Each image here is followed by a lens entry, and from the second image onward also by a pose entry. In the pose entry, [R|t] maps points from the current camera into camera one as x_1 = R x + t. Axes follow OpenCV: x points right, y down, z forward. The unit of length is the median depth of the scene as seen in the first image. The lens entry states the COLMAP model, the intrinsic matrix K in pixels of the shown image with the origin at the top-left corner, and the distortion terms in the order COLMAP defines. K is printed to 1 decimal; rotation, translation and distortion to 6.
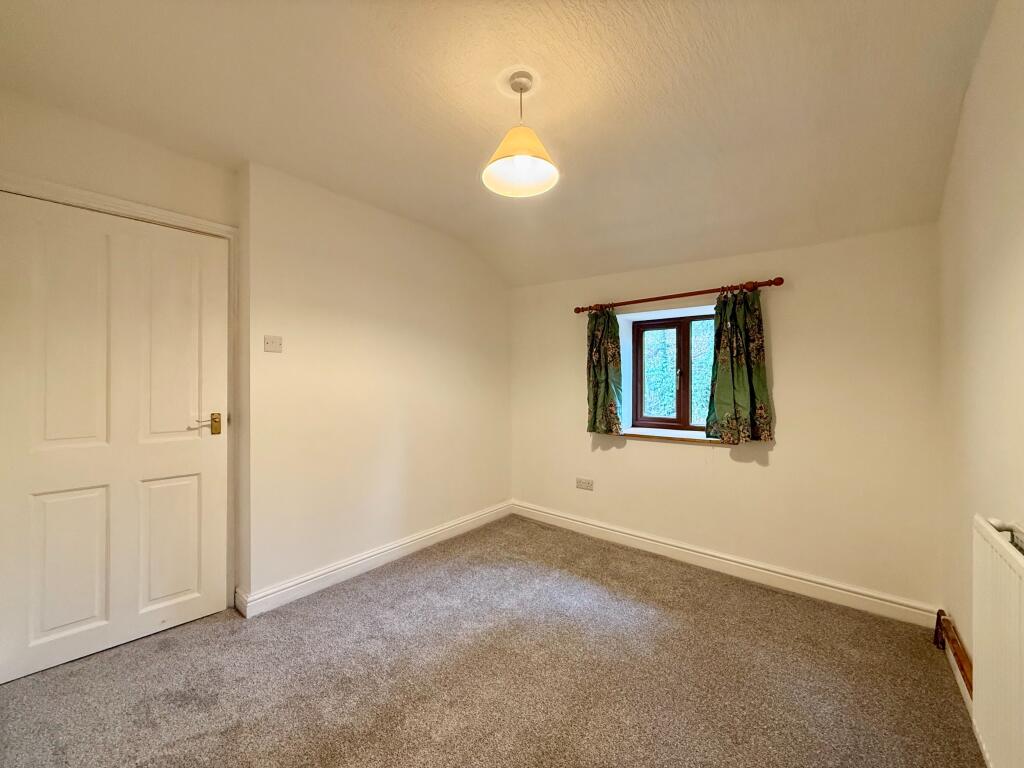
lens RADIAL K [[407.2, 0, 512.0], [0, 407.2, 384.0], [0, 0, 1]] dist [0.000171, 0.000078]
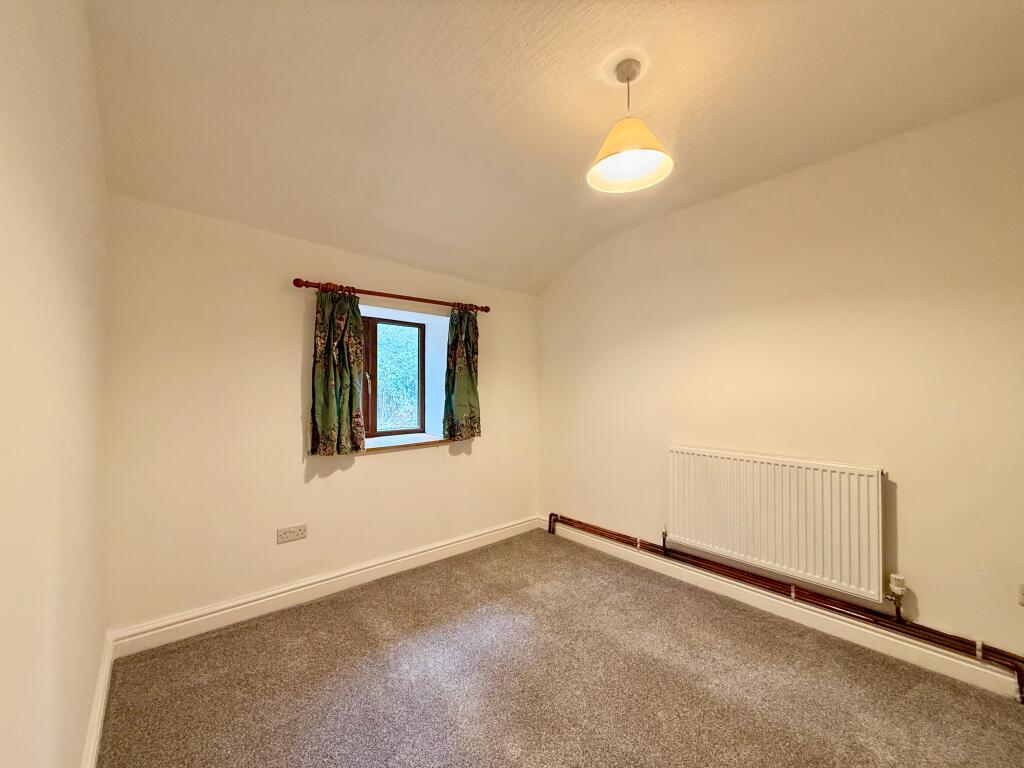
lens RADIAL K [[407.2, 0, 512.0], [0, 407.2, 384.0], [0, 0, 1]] dist [0.000171, 0.000078]
pose [[0.169368, 0.004299, 0.985543, -0.483804], [0.002783, 0.999984, -0.004840, -0.005875], [-0.985549, 0.003563, 0.169353, 0.558942]]
